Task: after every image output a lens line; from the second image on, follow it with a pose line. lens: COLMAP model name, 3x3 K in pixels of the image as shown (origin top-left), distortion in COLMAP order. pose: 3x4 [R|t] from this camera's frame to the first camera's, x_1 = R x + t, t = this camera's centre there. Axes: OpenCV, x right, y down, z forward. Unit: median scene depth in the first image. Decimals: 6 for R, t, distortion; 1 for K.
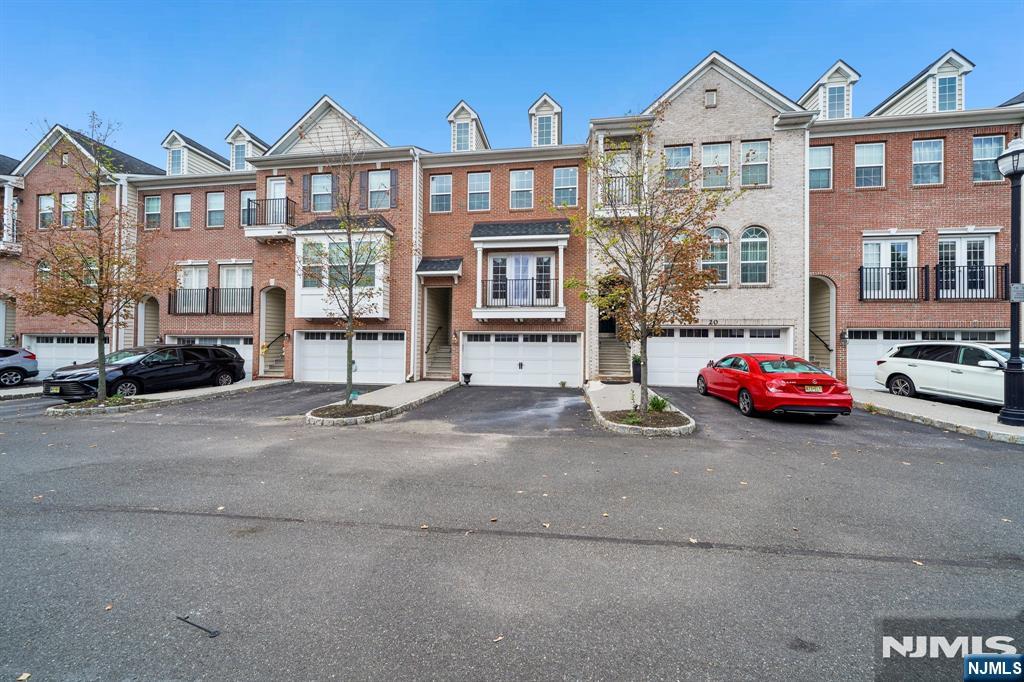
lens RADIAL K [[383.7, 0, 513.0], [0, 383.7, 324.9], [0, 0, 1]] dist [0.007799, 0.000148]
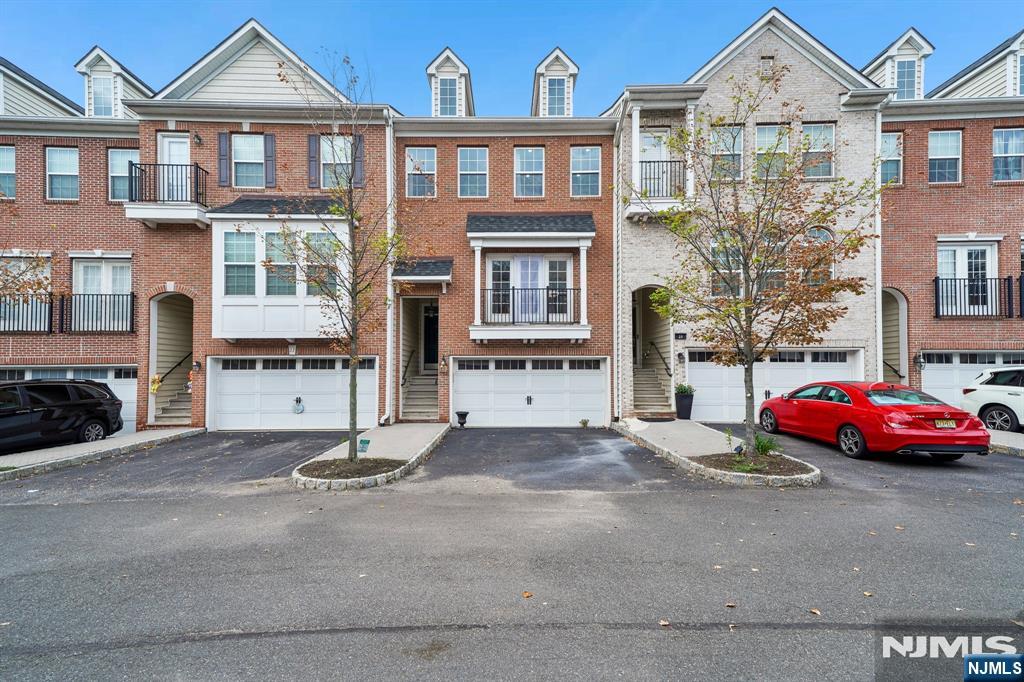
lens RADIAL K [[493.2, 0, 509.5], [0, 493.2, 342.0], [0, 0, 1]] dist [0.064940, -0.000754]
pose [[0.989430, -0.001603, 0.145001, -0.174315], [0.003290, 0.999930, -0.011391, 0.000098], [-0.144973, 0.011747, 0.989366, 0.021947]]
